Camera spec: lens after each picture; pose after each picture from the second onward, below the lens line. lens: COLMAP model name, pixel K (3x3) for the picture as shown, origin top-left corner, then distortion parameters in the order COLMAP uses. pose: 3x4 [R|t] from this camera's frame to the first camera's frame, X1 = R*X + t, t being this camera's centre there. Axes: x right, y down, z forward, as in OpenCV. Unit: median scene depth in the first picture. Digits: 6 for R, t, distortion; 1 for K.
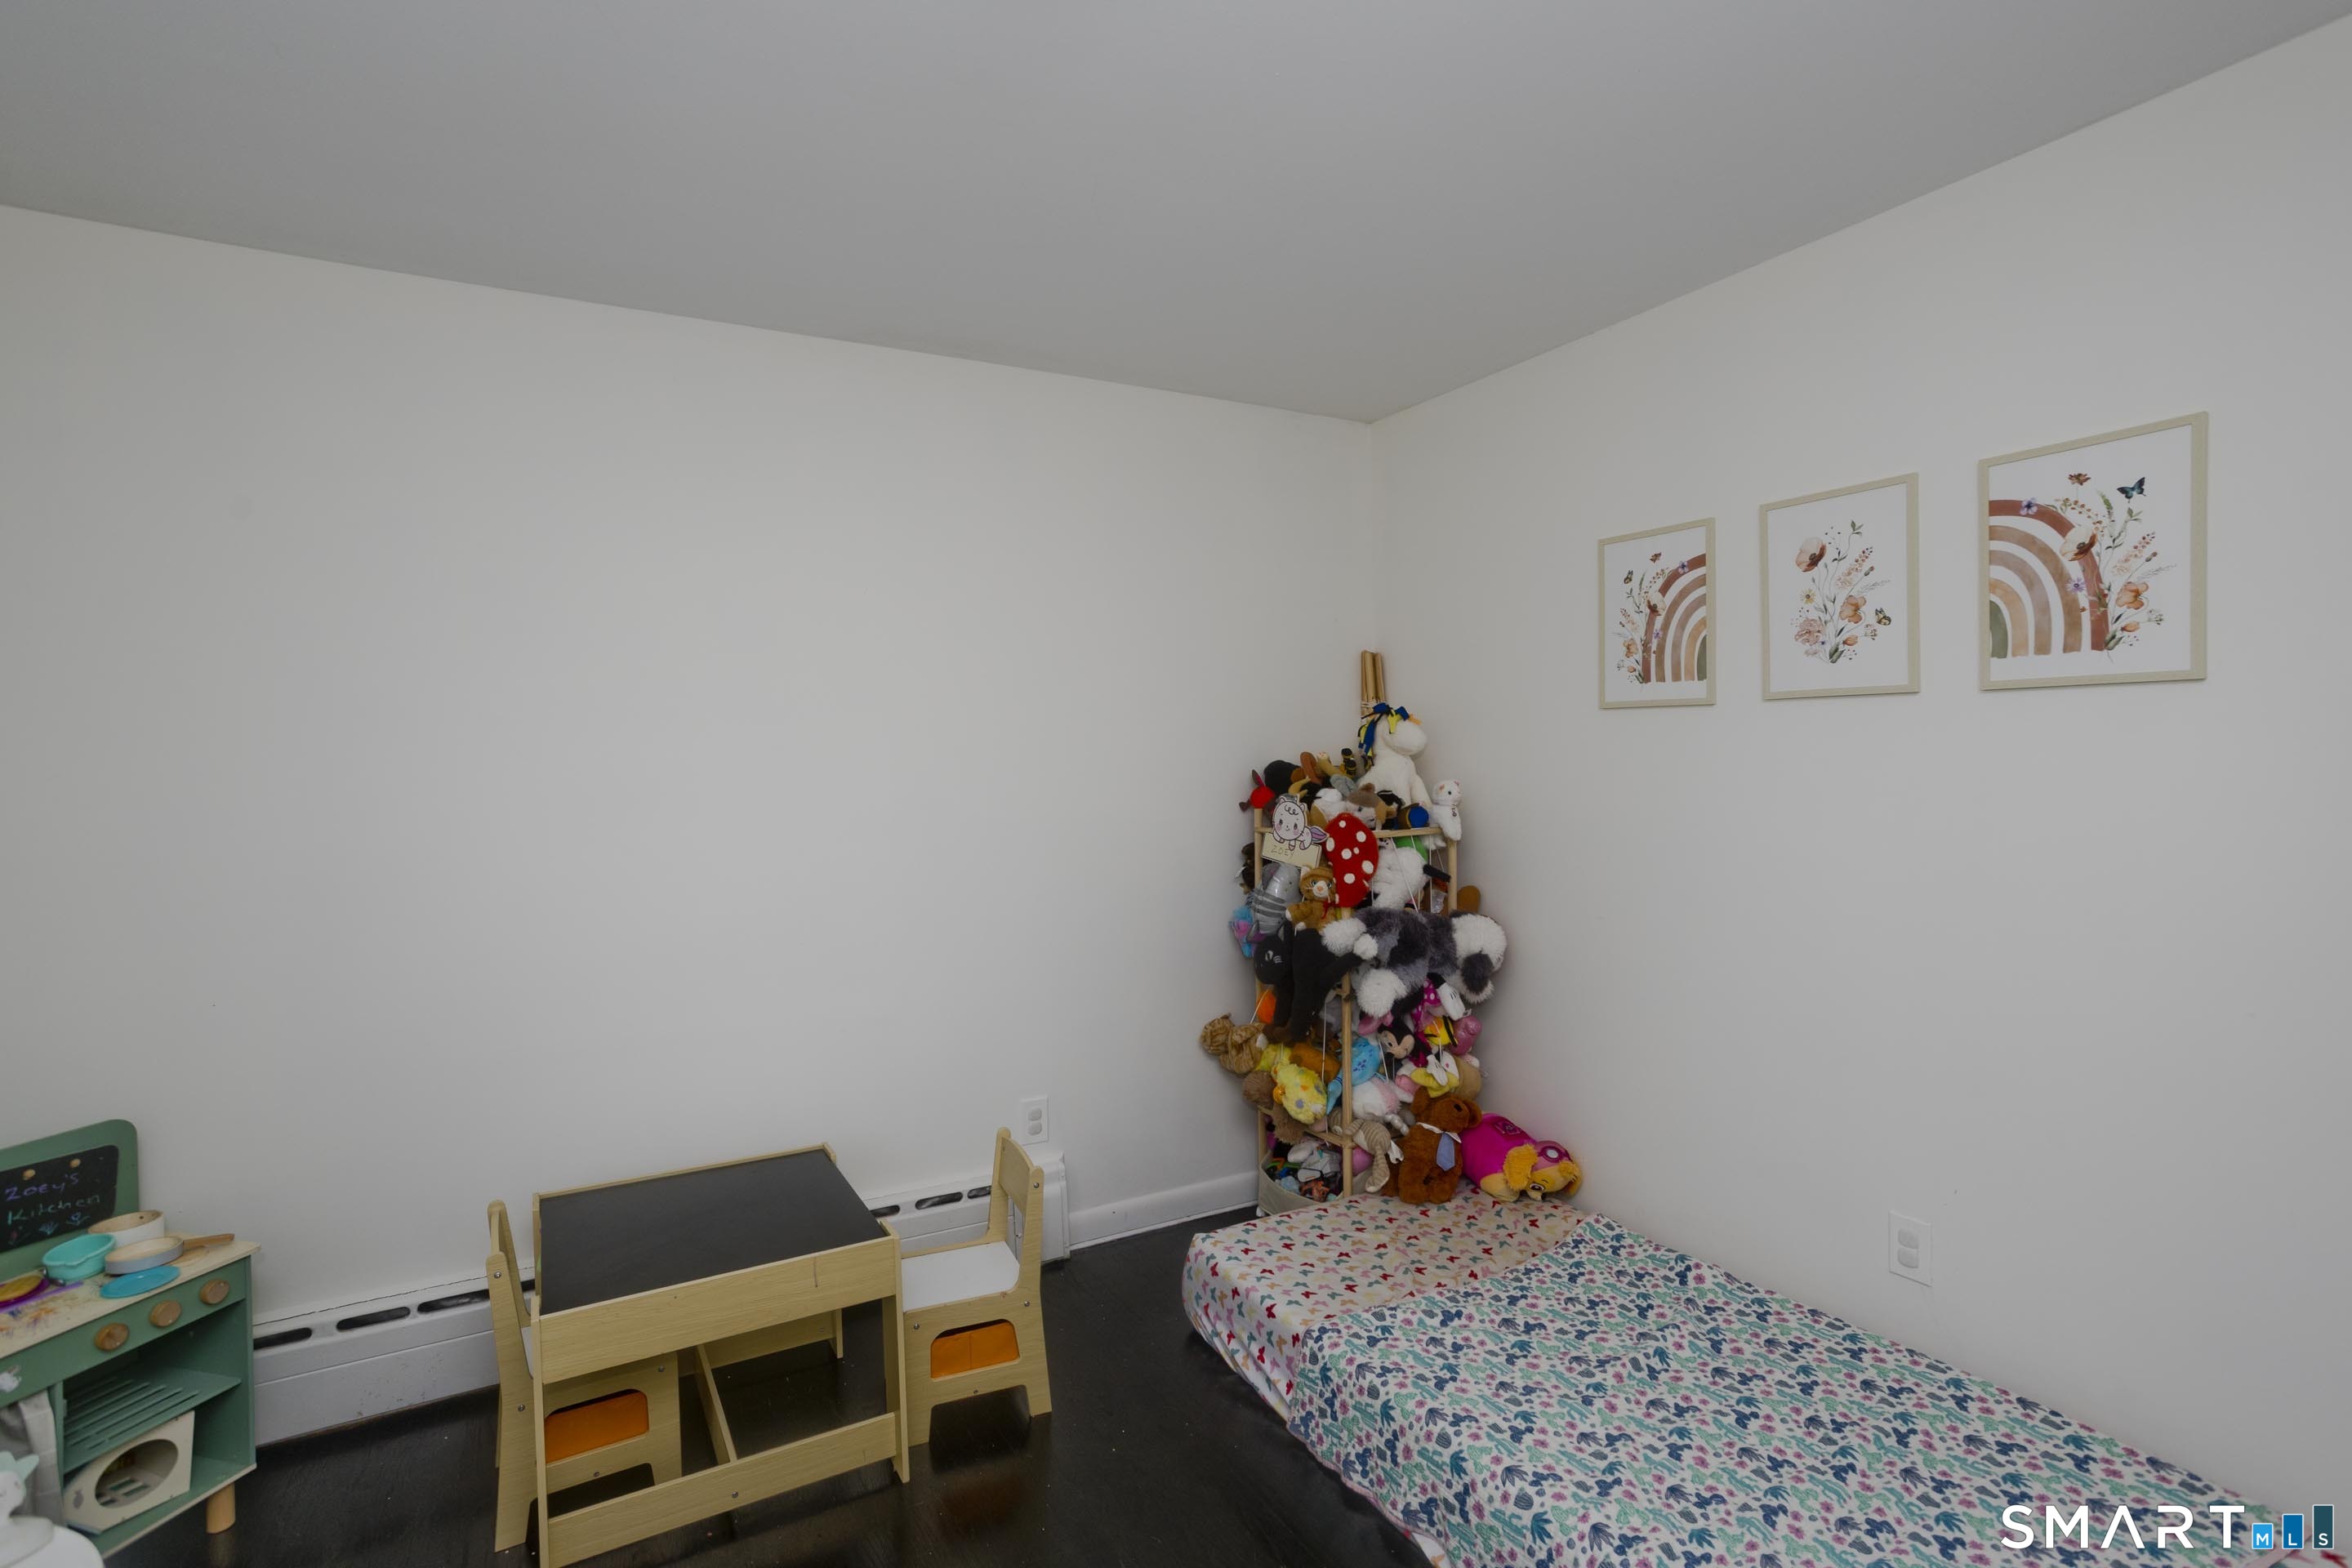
lens RADIAL K [[1154.6, 0, 1170.5], [0, 1154.6, 758.6], [0, 0, 1]] dist [-0.044914, 0.032287]
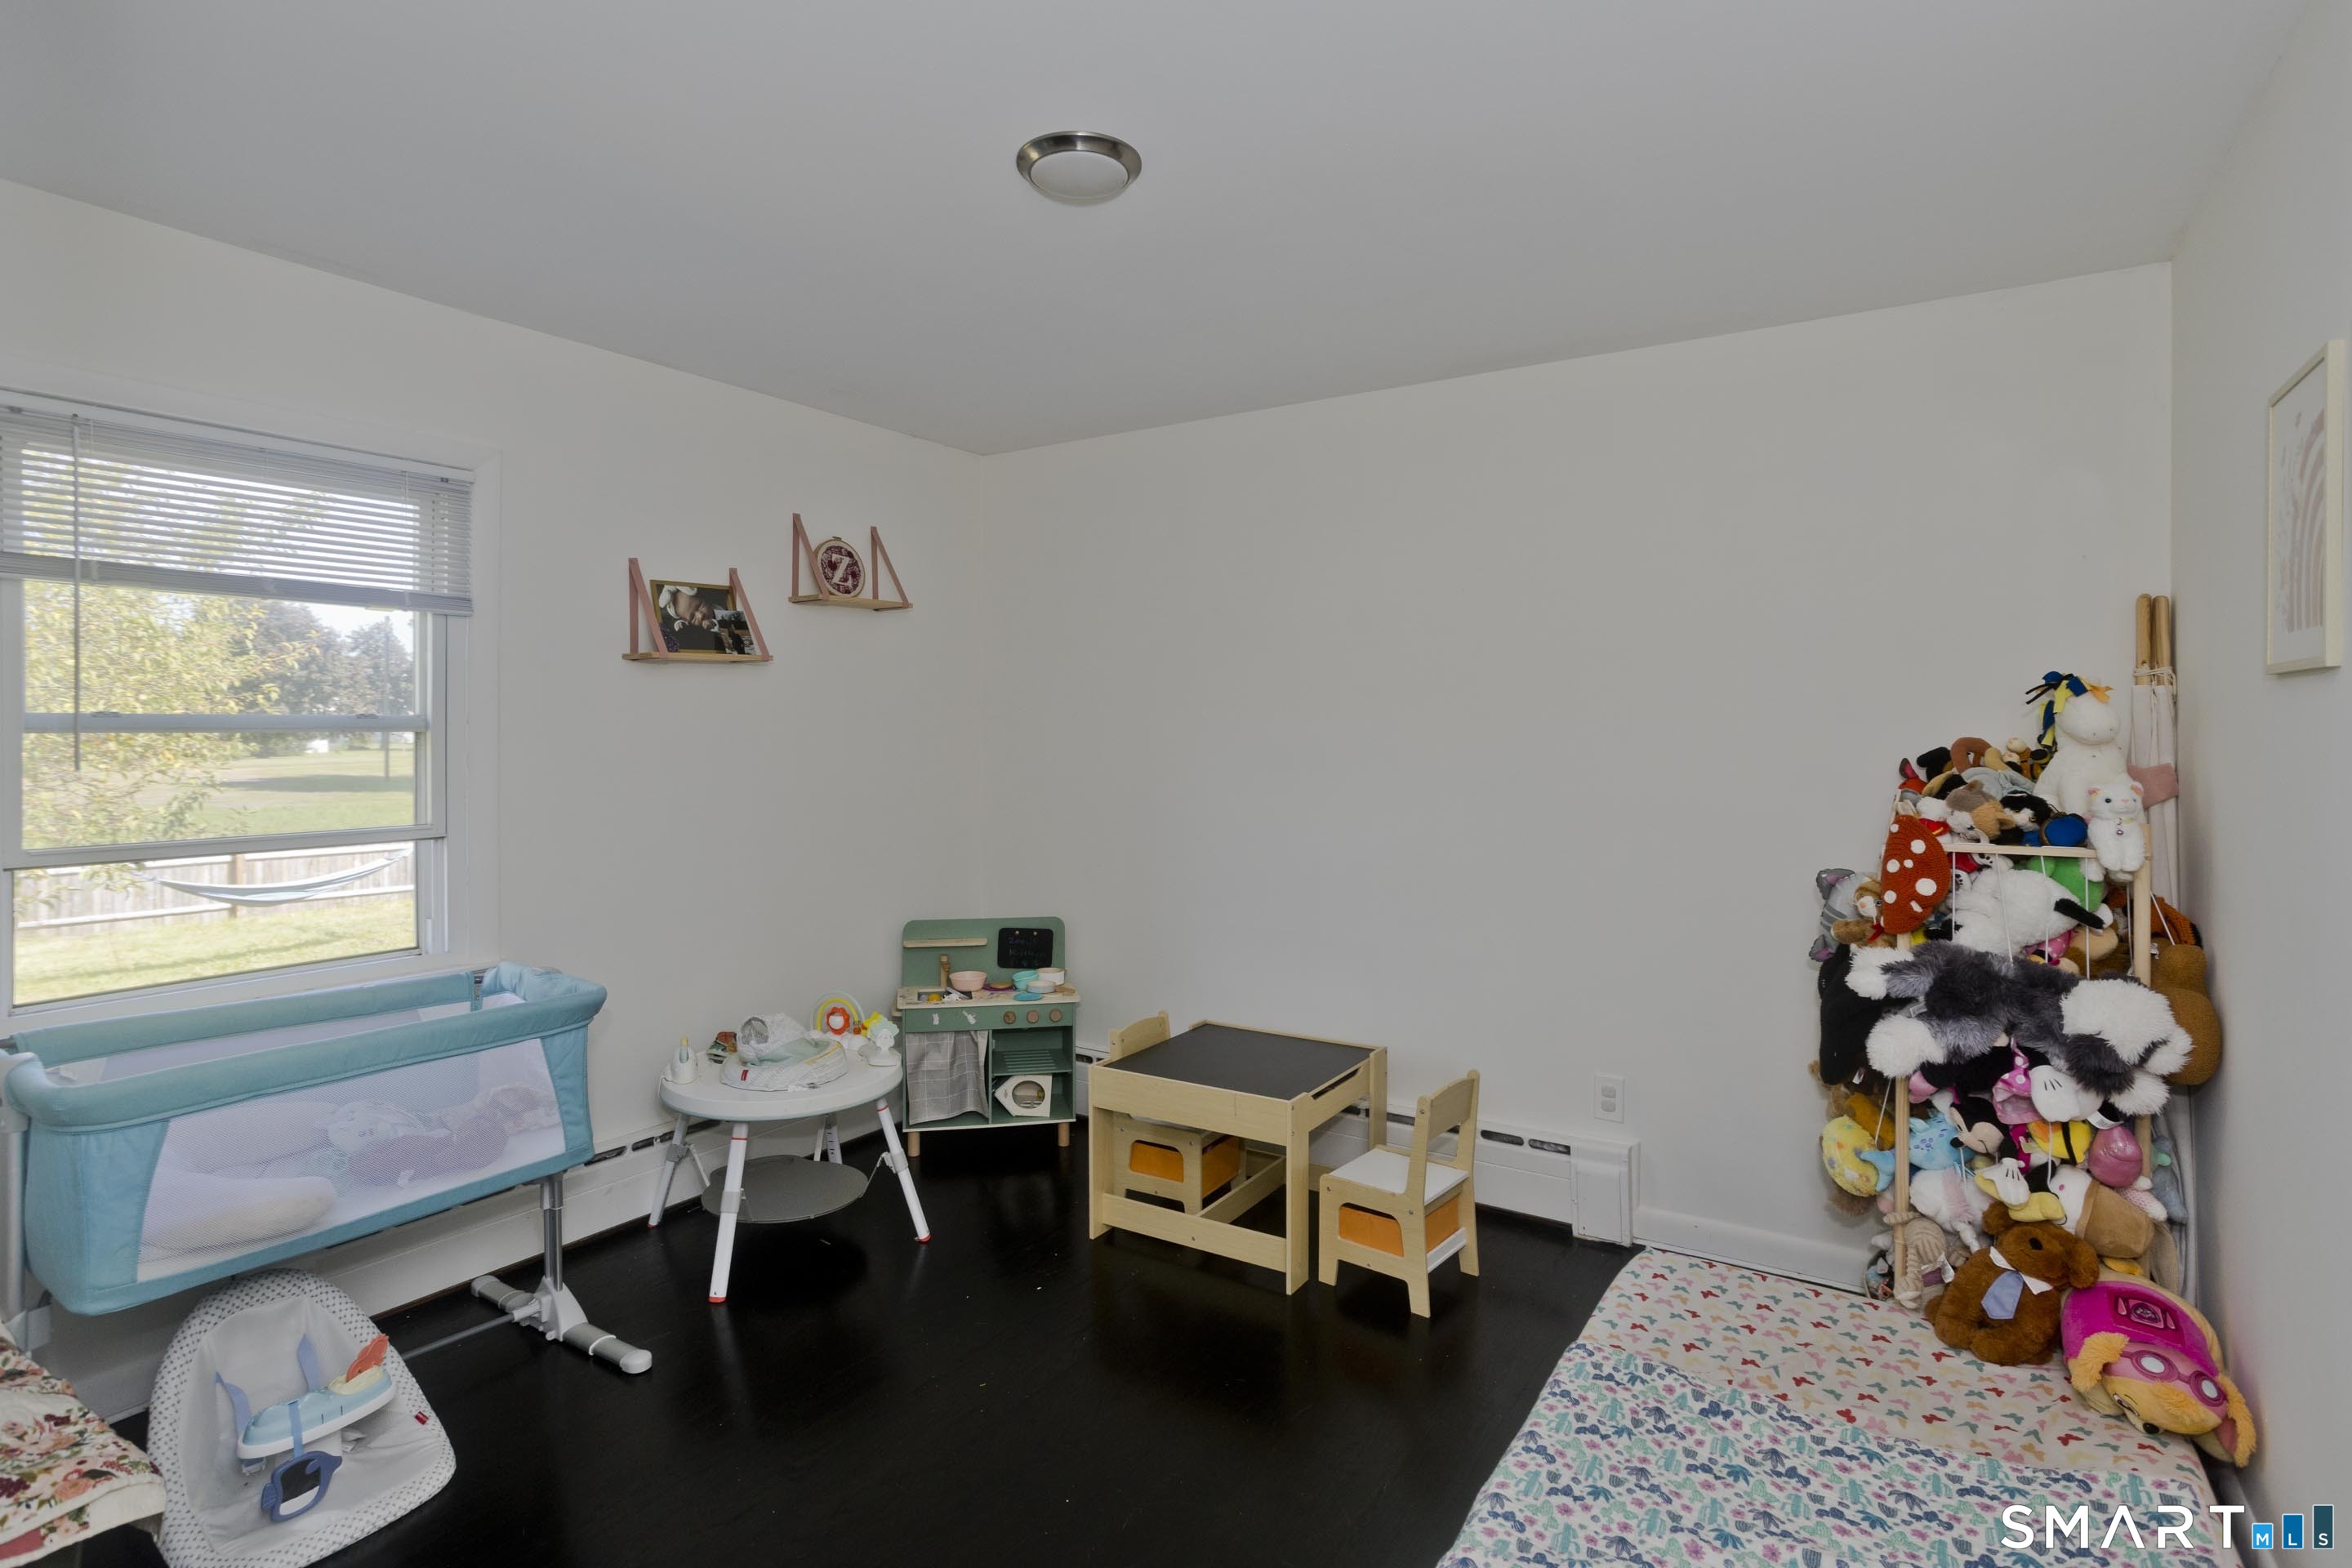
lens RADIAL K [[1154.6, 0, 1170.5], [0, 1154.6, 758.6], [0, 0, 1]] dist [-0.044914, 0.032287]
pose [[0.465352, 0.035434, -0.884416, 0.630459], [-0.022764, 0.999347, 0.028061, -0.001179], [0.884833, 0.007075, 0.465855, 0.209502]]
